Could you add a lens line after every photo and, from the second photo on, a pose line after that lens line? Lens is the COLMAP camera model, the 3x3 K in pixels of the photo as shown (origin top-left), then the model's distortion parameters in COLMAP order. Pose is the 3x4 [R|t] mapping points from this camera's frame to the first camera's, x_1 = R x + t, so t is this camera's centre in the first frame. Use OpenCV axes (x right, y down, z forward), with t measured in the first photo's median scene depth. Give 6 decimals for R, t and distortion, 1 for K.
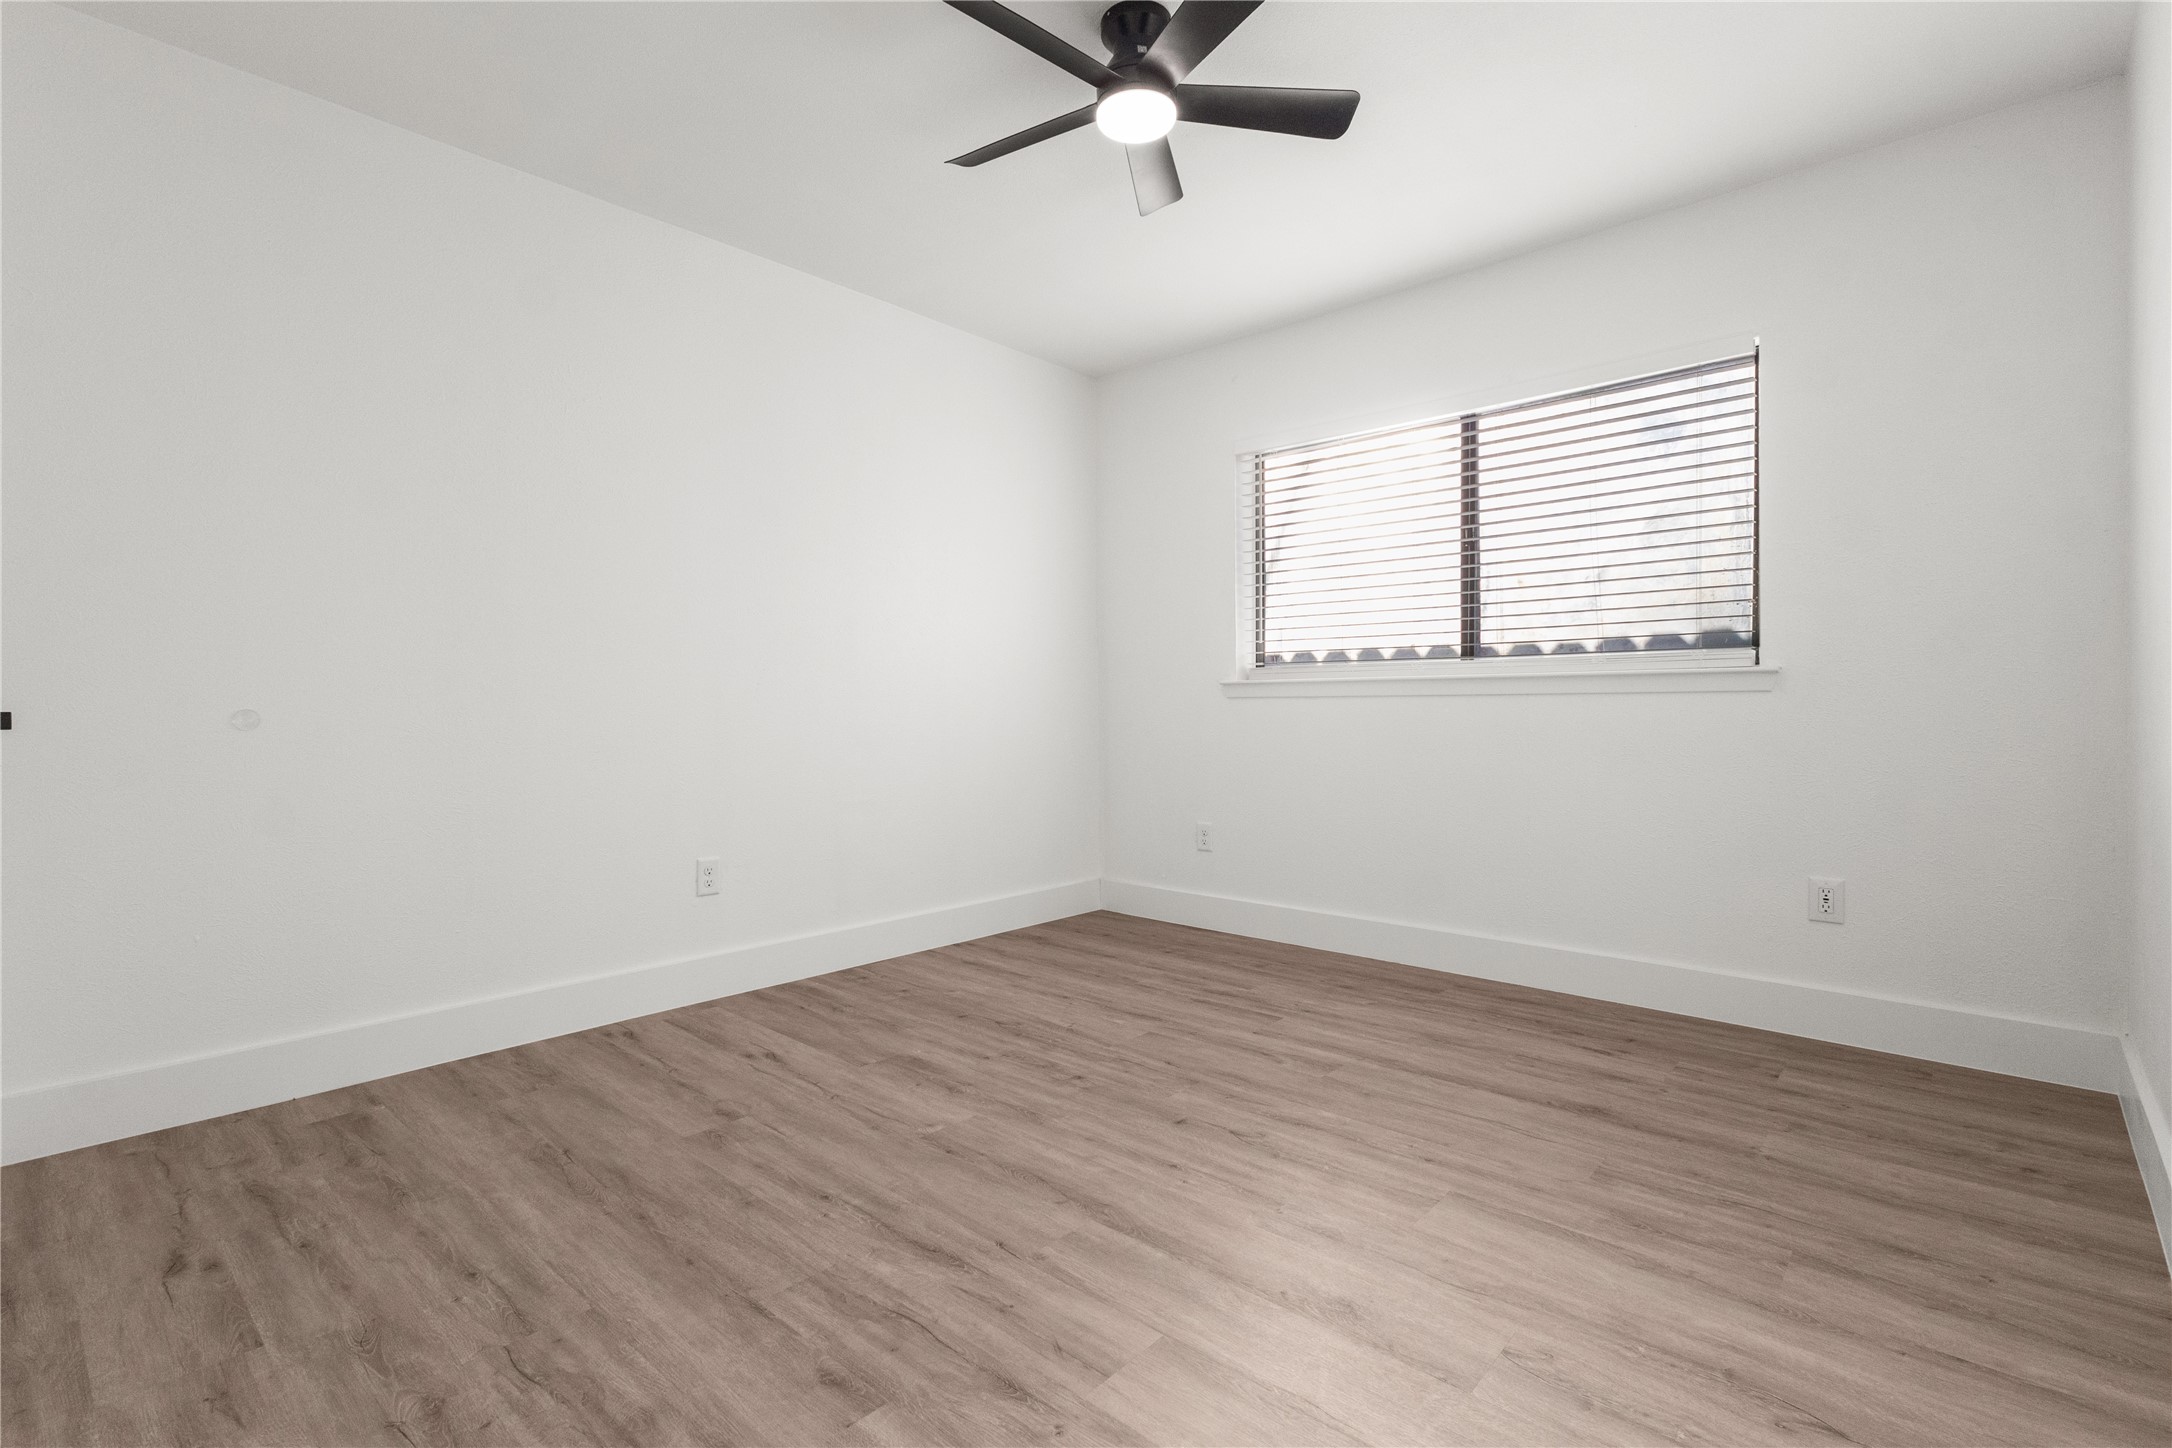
lens RADIAL K [[992.4, 0, 1072.2], [0, 992.4, 716.6], [0, 0, 1]] dist [0.002831, -0.000365]
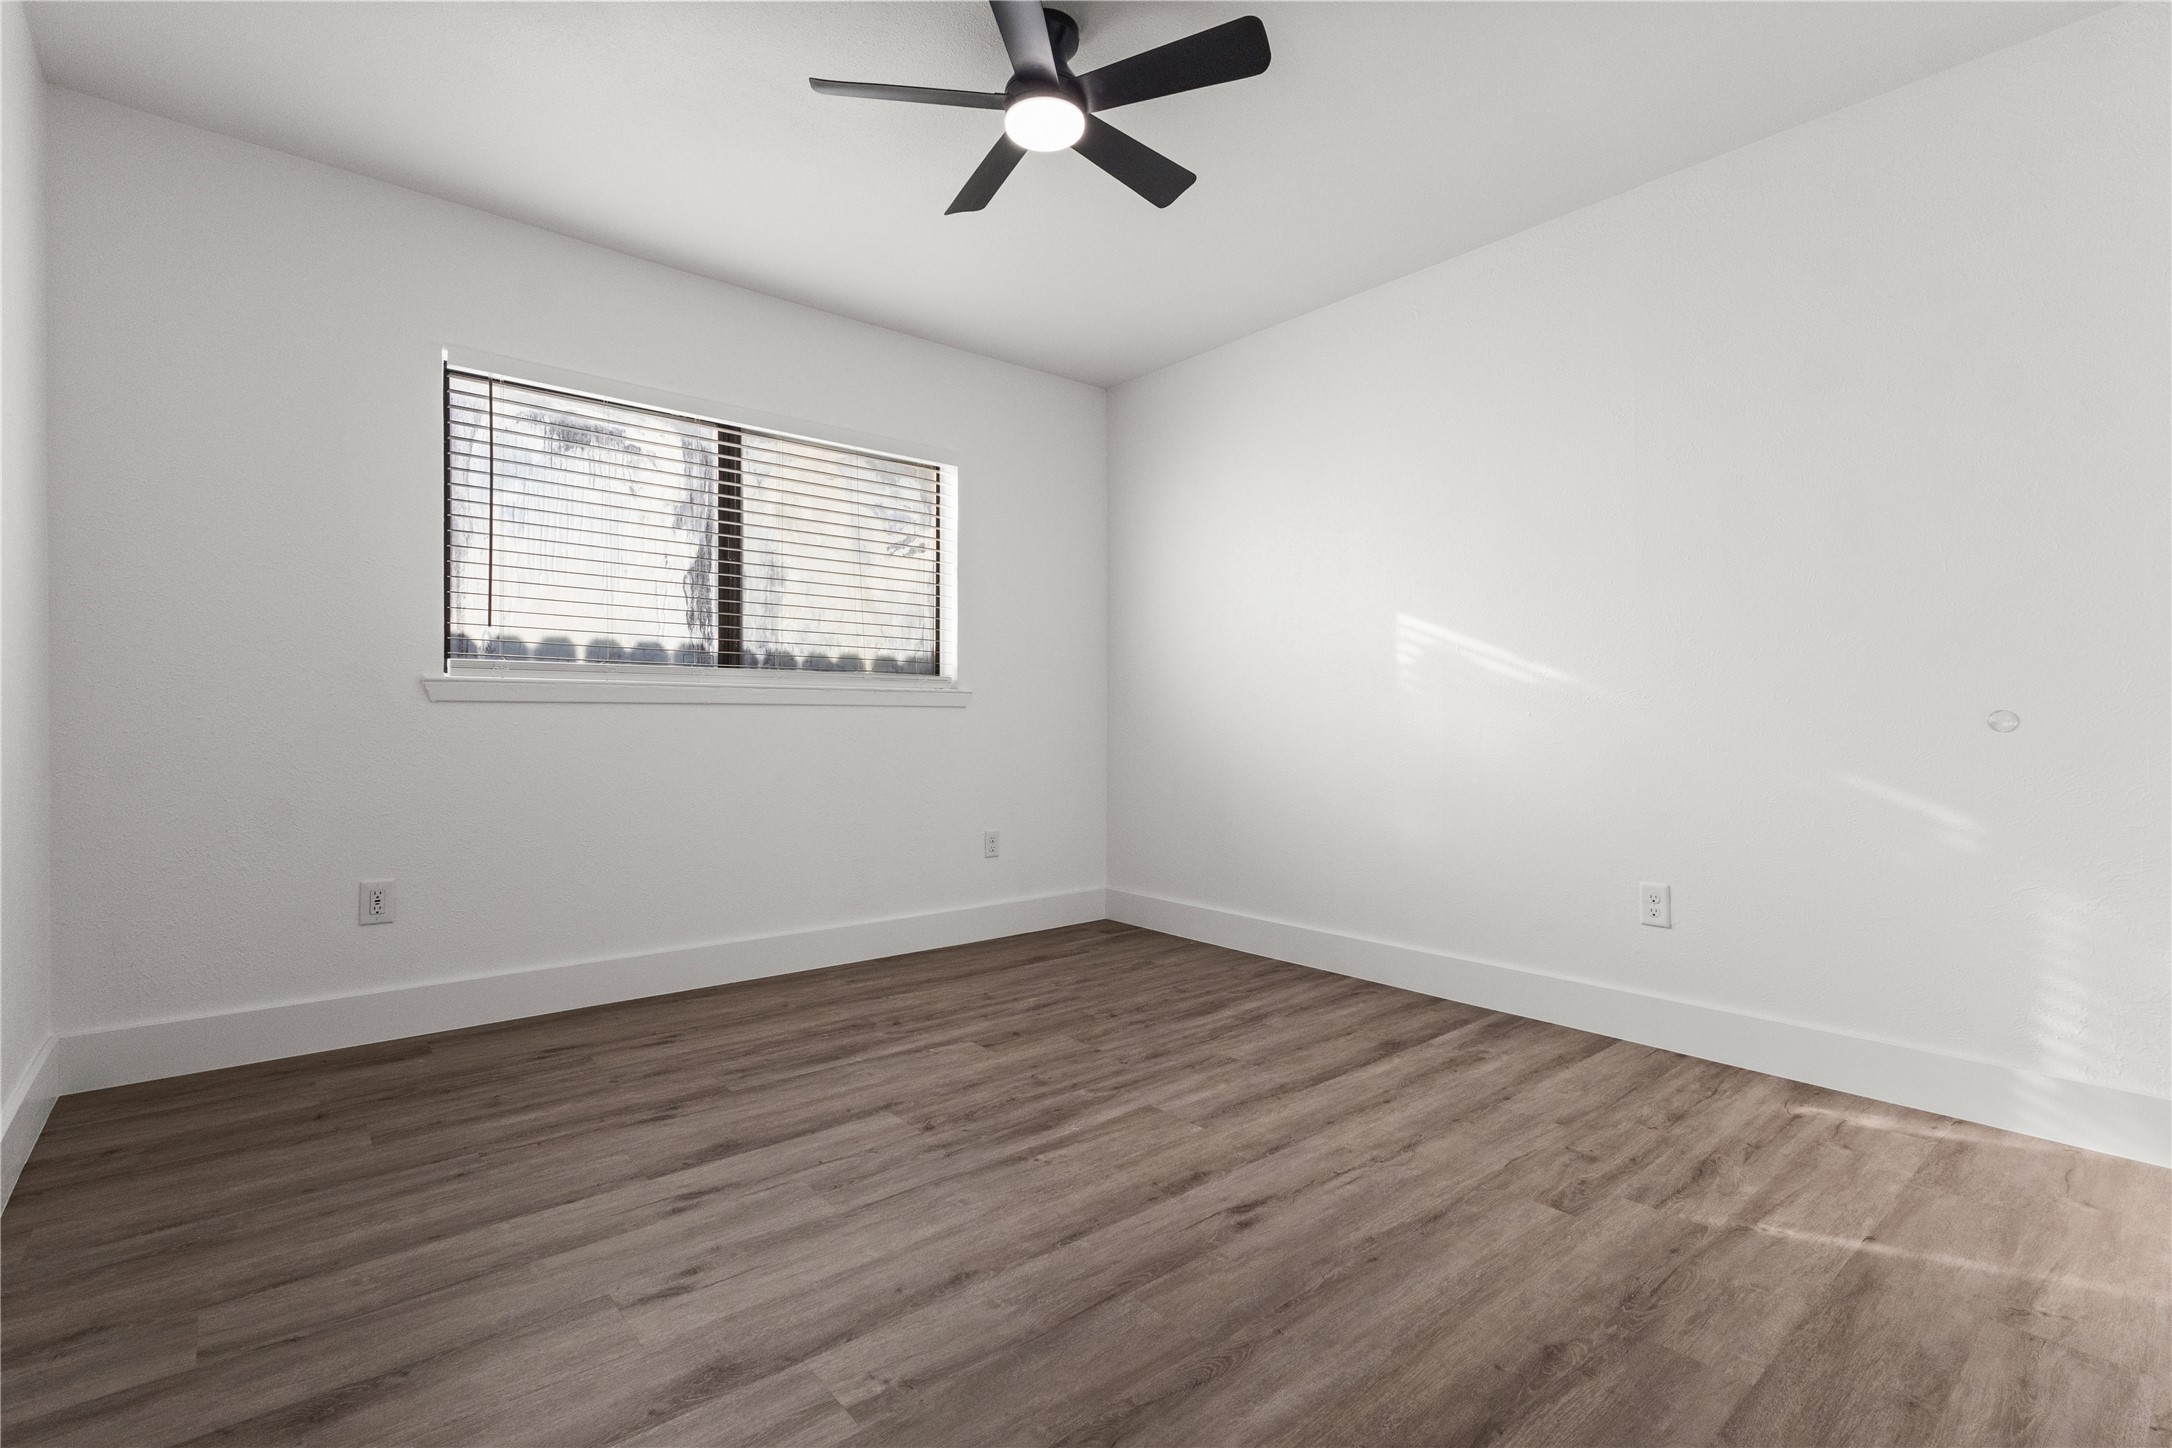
lens RADIAL K [[992.4, 0, 1072.6], [0, 992.4, 725.0], [0, 0, 1]] dist [0.002831, -0.000365]
pose [[0.134107, -0.004336, 0.990957, -0.535107], [0.000669, 0.999991, 0.004285, -0.004689], [-0.990967, 0.000089, 0.134109, 0.535467]]
